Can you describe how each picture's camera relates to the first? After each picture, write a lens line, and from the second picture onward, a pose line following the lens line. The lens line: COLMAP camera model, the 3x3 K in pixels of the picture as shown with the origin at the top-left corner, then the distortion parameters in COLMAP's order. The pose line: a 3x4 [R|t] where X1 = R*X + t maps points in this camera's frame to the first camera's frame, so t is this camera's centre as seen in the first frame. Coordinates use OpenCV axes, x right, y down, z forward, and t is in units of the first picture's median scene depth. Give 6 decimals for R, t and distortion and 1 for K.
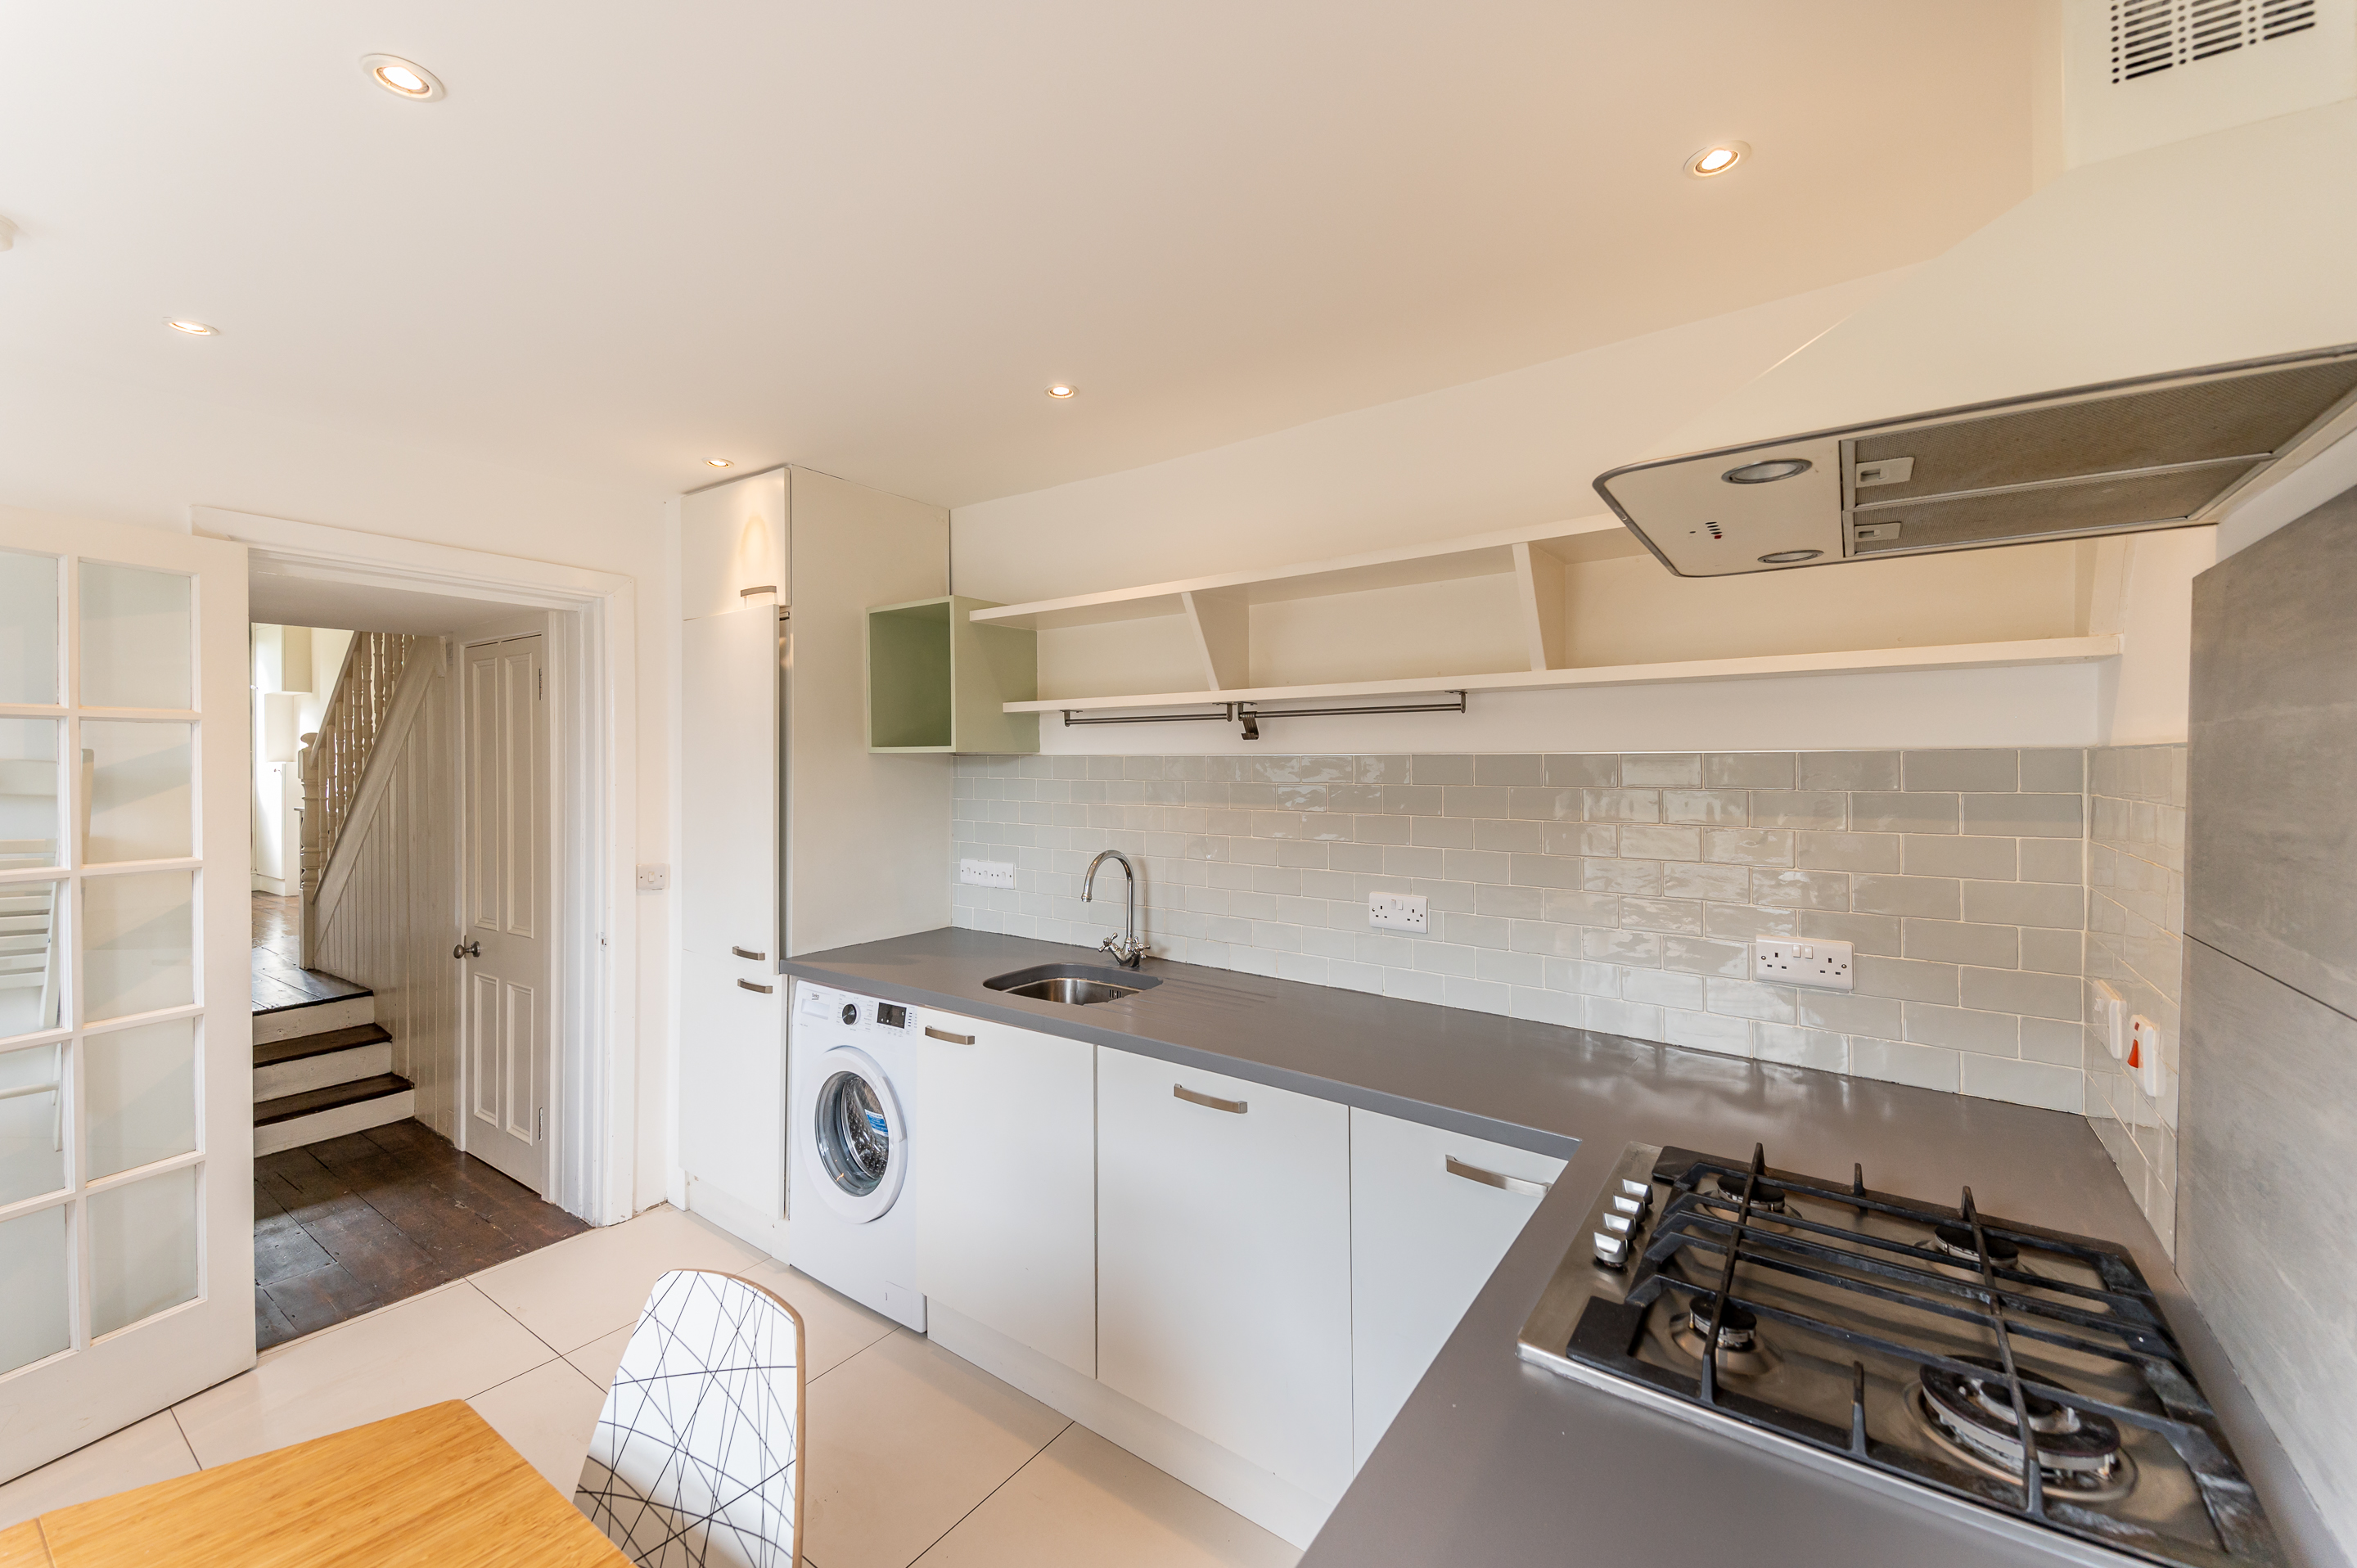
lens RADIAL K [[934.0, 0, 1176.9], [0, 934.0, 767.1], [0, 0, 1]] dist [0.072786, -0.035821]
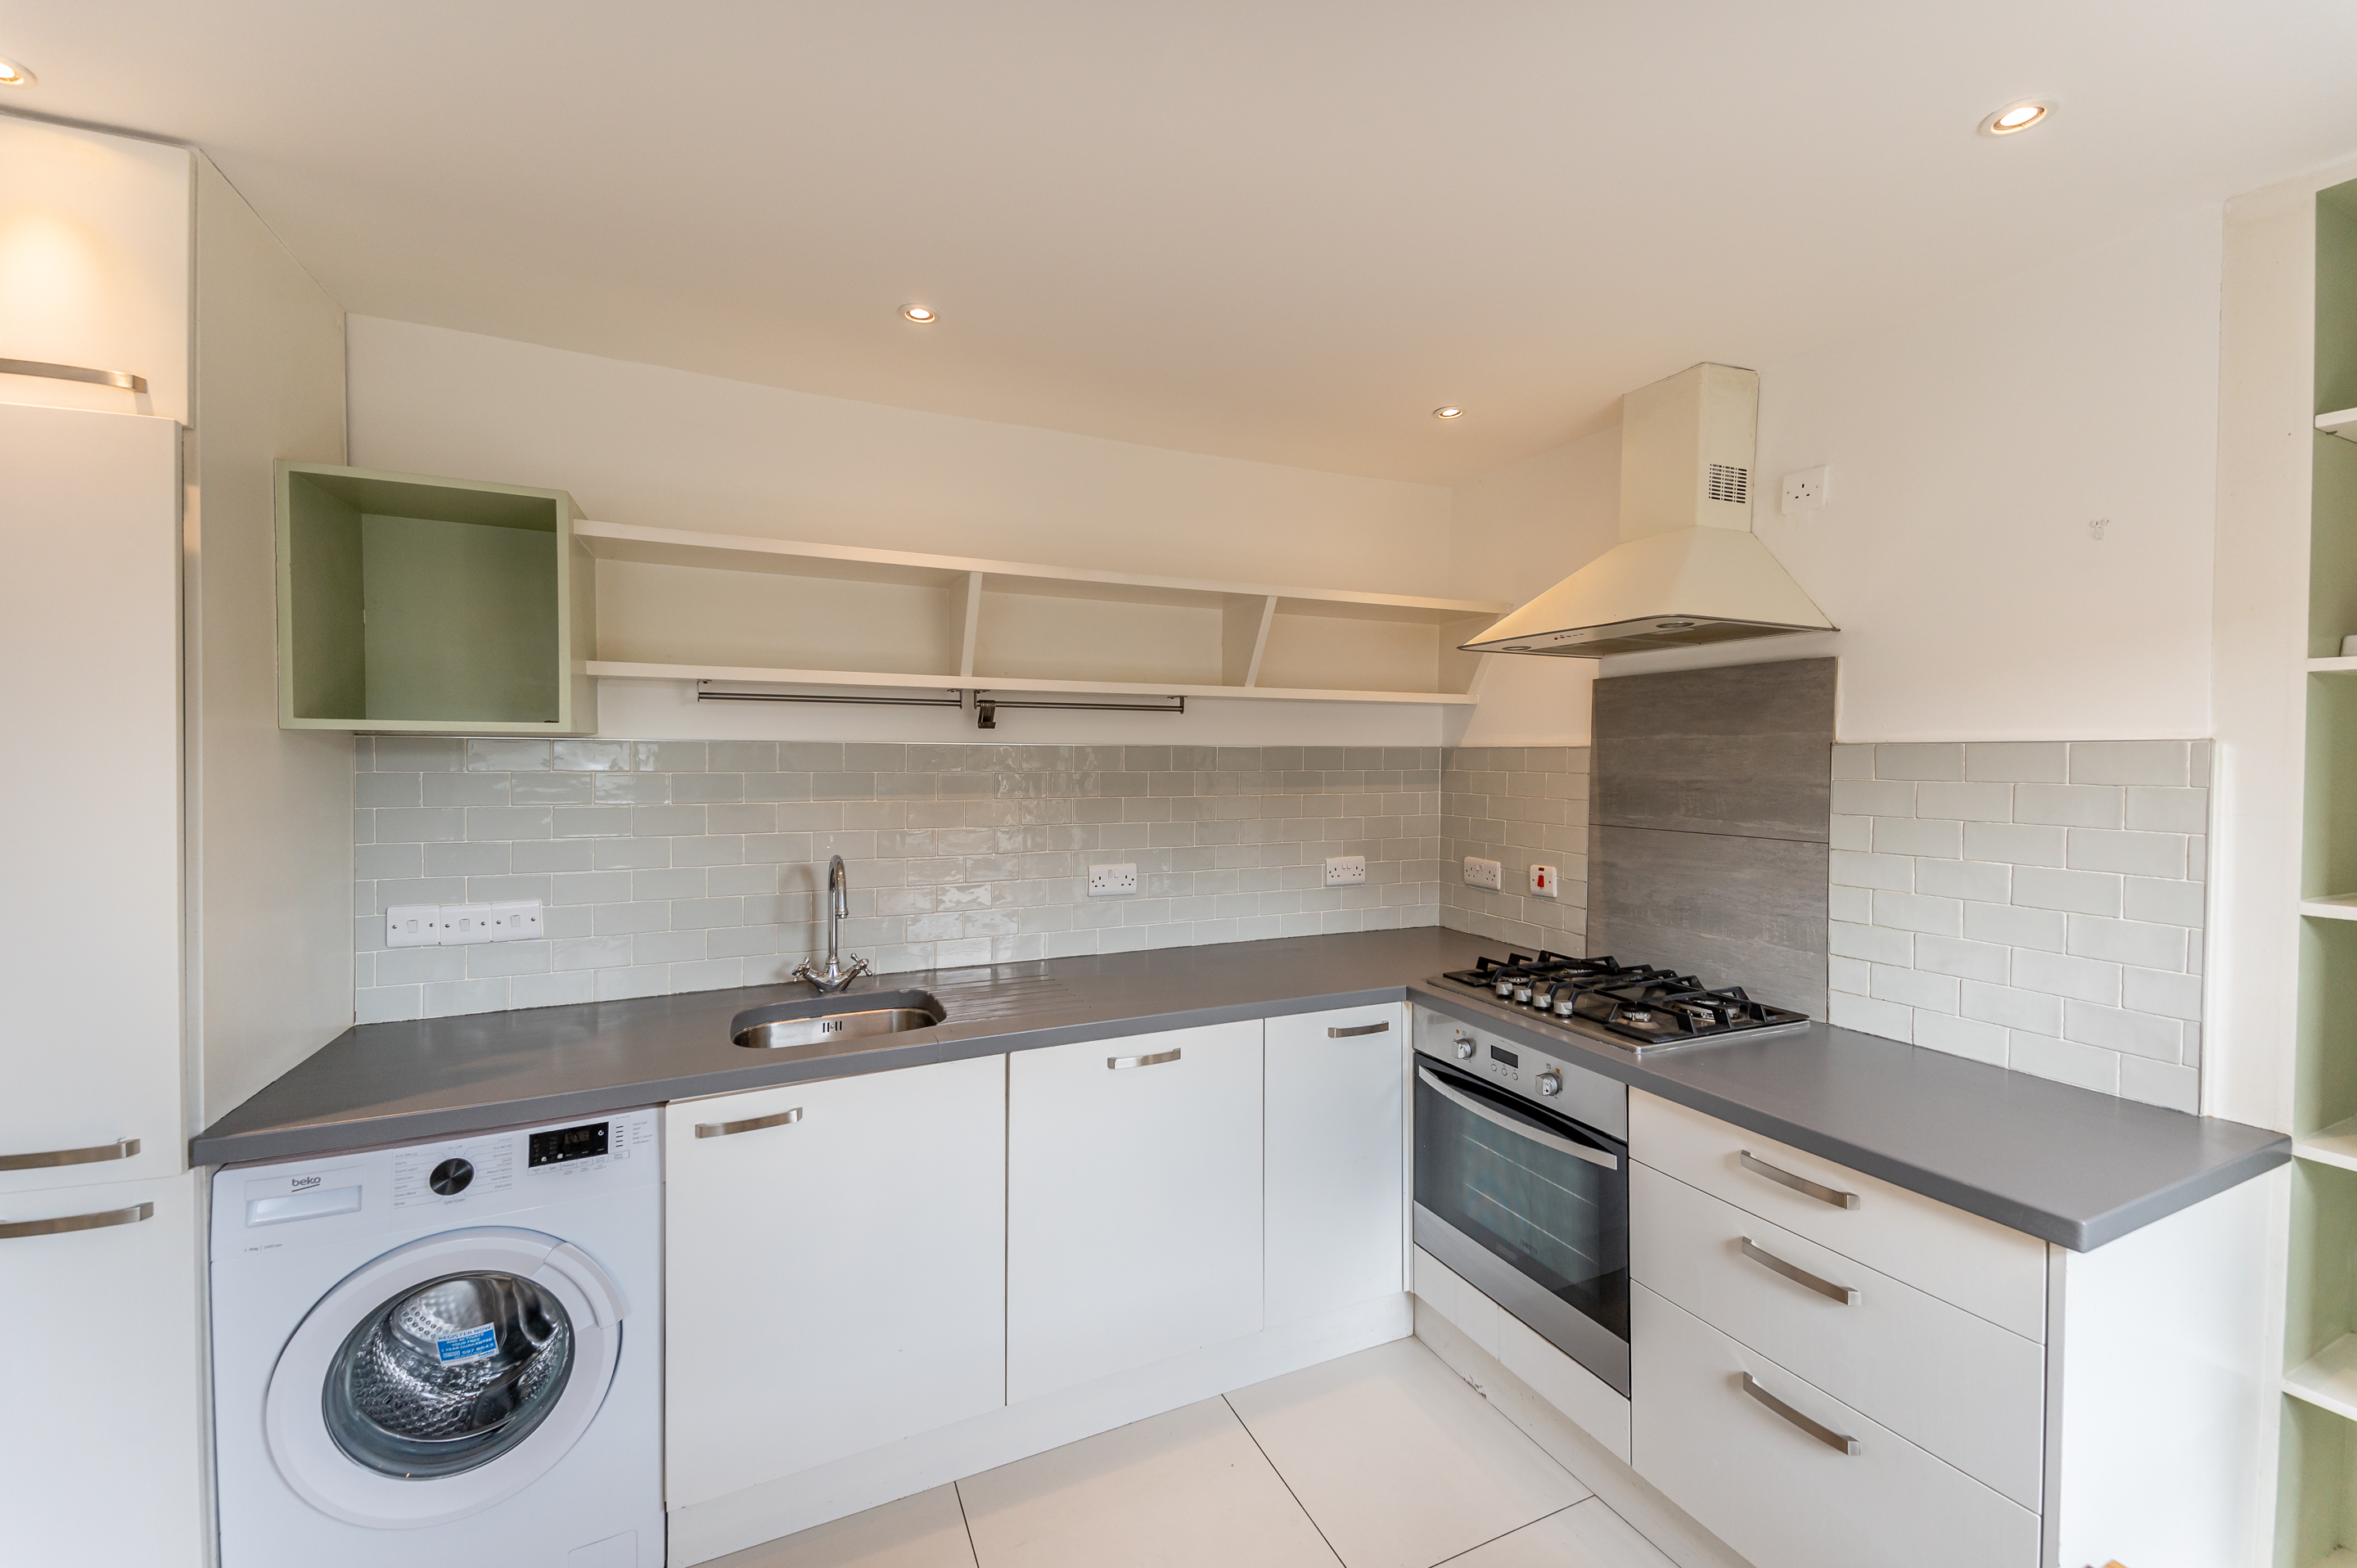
lens RADIAL K [[934.0, 0, 1176.9], [0, 934.0, 767.1], [0, 0, 1]] dist [0.072786, -0.035821]
pose [[0.483753, -0.009796, 0.875150, -0.694533], [-0.001032, 0.999930, 0.011763, -0.000279], [-0.875204, -0.006594, 0.483709, 0.340348]]
